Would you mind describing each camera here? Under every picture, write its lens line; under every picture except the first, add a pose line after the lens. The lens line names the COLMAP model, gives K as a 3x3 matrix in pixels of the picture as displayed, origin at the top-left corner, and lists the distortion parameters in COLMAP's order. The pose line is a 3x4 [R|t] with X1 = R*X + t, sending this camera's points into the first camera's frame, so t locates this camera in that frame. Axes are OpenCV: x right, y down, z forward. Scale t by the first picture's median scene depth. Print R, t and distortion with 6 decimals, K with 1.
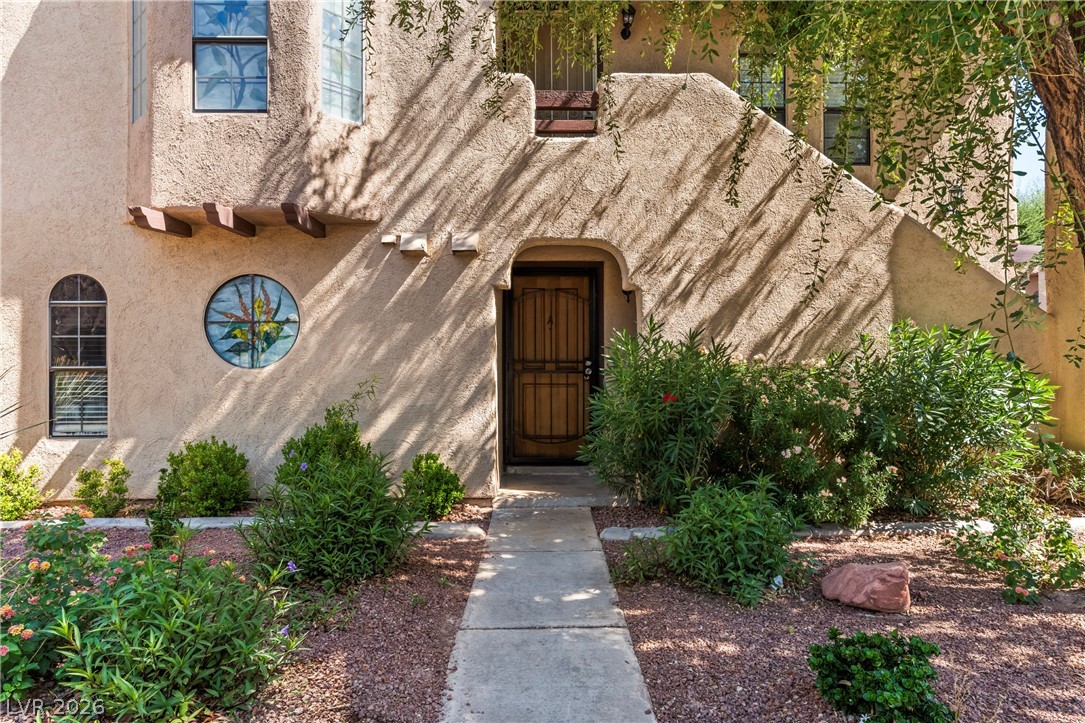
lens RADIAL K [[643.0, 0, 543.8], [0, 643.0, 363.8], [0, 0, 1]] dist [-0.002499, -0.002209]
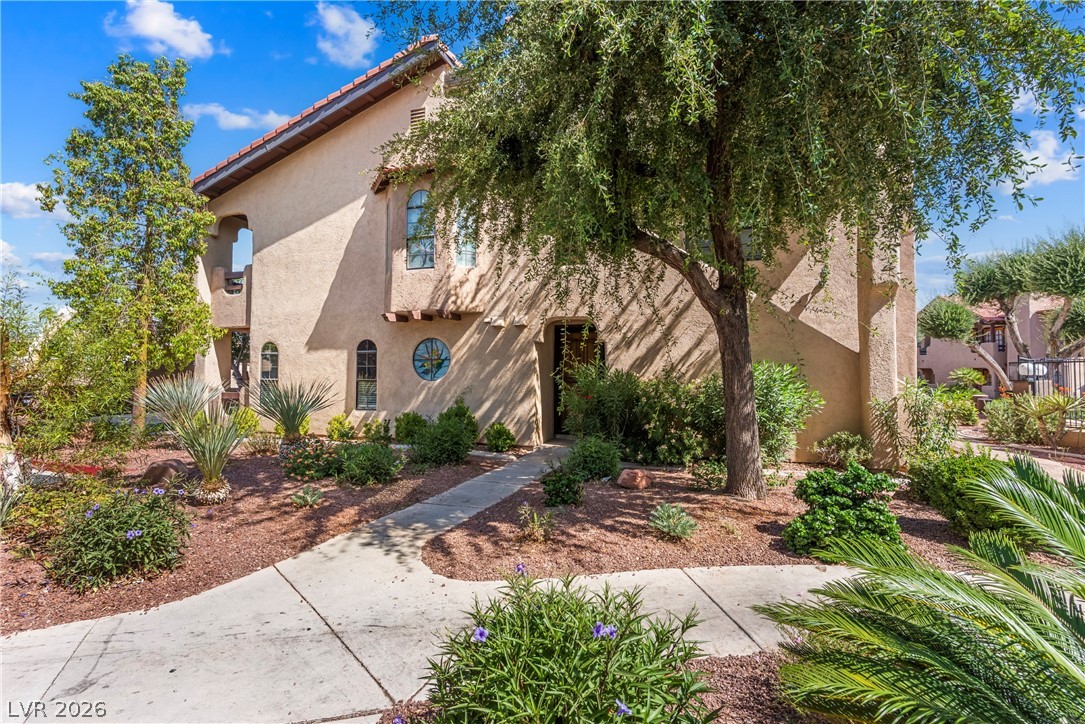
lens RADIAL K [[536.1, 0, 541.9], [0, 536.1, 364.5], [0, 0, 1]] dist [-0.000855, 0.000028]
pose [[0.931711, -0.000645, -0.363200, 0.562609], [-0.006187, 0.999825, -0.017647, -0.018386], [0.363148, 0.018689, 0.931544, -0.569349]]
